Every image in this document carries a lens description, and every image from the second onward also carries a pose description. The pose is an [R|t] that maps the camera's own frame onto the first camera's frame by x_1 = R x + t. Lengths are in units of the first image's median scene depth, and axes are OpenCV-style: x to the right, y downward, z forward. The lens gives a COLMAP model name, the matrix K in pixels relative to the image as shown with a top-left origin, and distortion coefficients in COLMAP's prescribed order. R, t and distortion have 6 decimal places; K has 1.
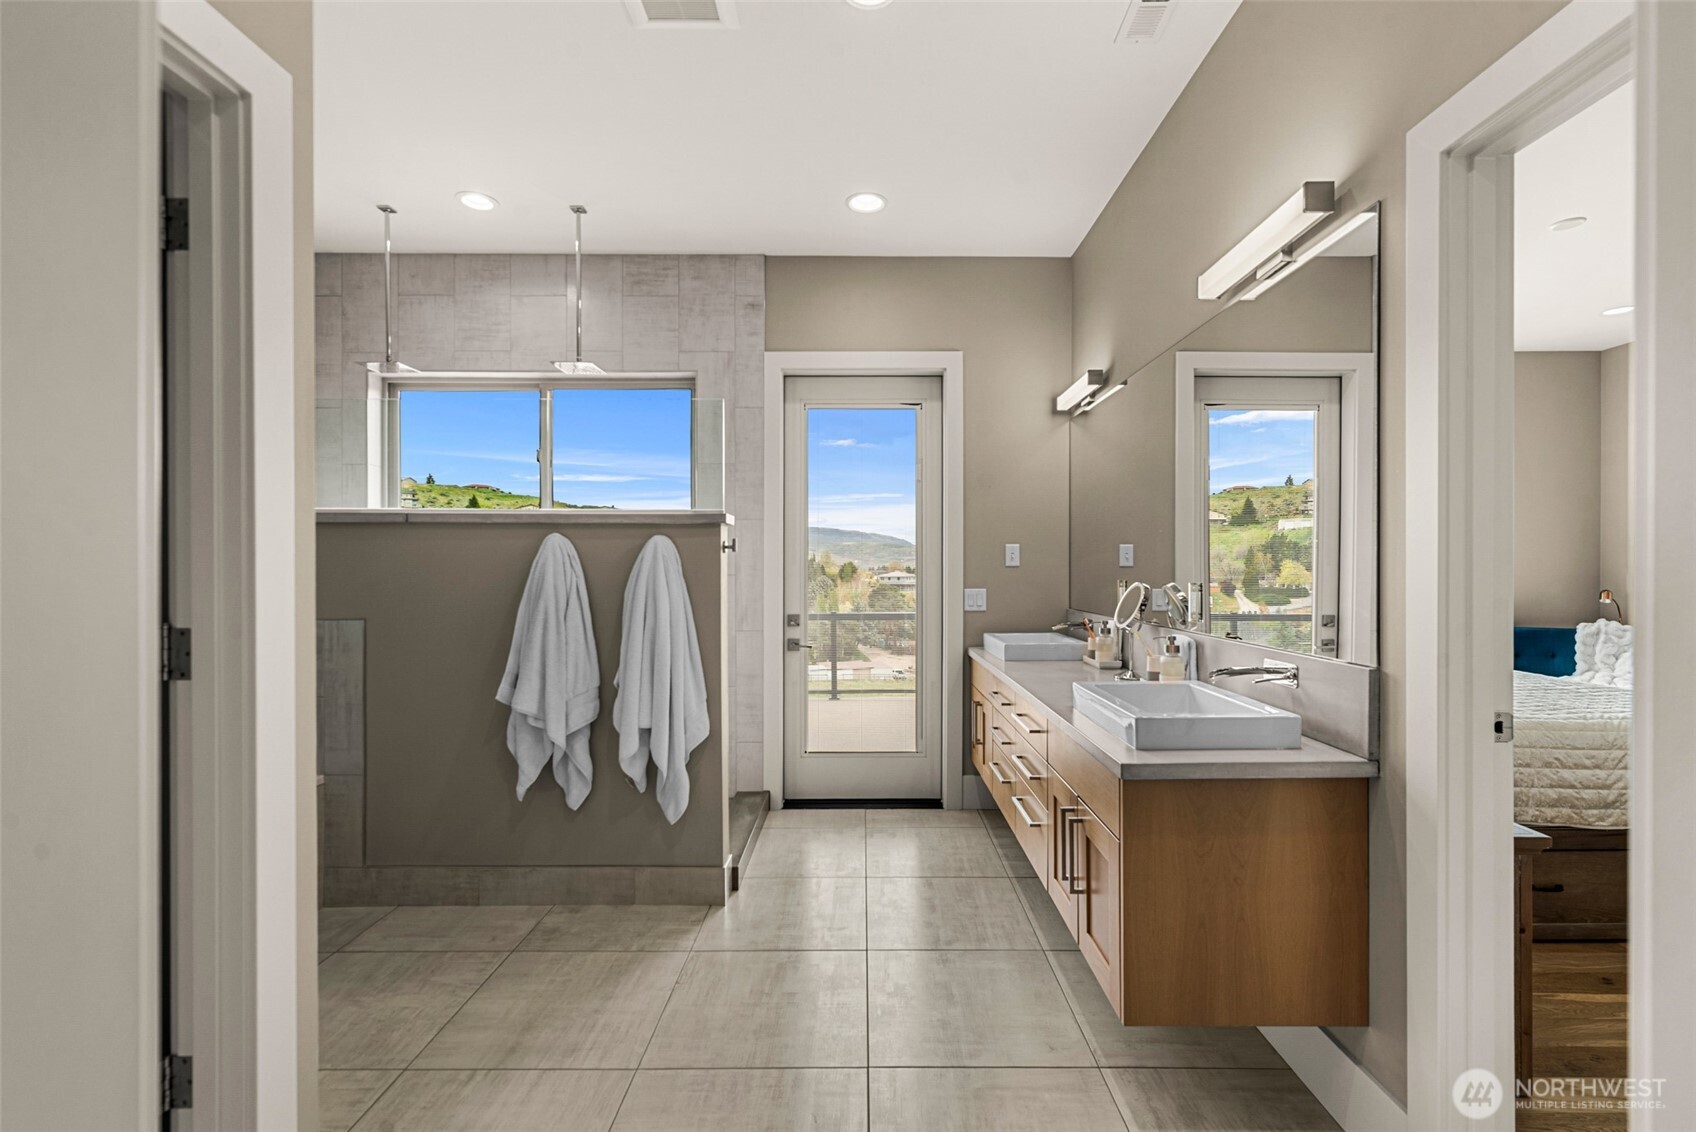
lens RADIAL K [[748.0, 0, 864.8], [0, 748.0, 563.9], [0, 0, 1]] dist [0.004154, -0.000375]
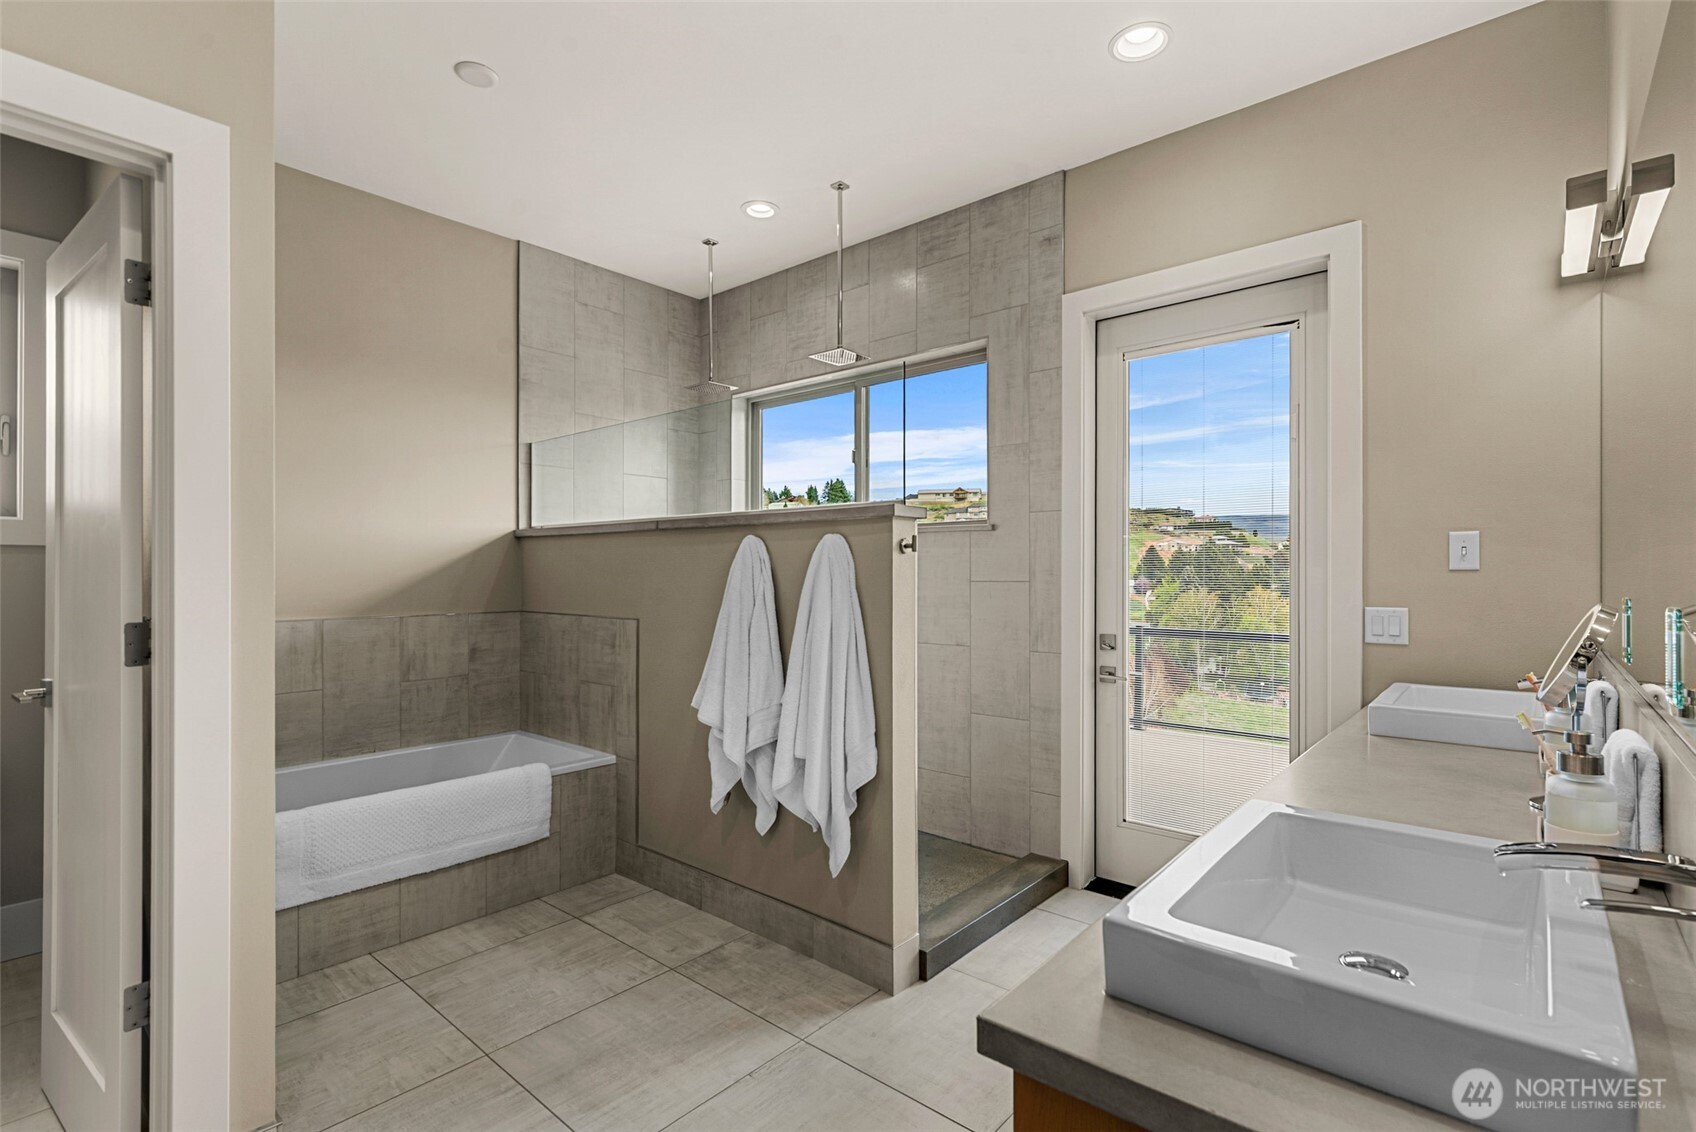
lens RADIAL K [[784.4, 0, 849.4], [0, 784.4, 570.2], [0, 0, 1]] dist [0.001273, 0.001096]
pose [[0.764283, -0.002035, -0.644877, 0.307537], [0.002190, 0.999997, -0.000560, 0.003818], [0.644877, -0.000985, 0.764286, 0.322892]]
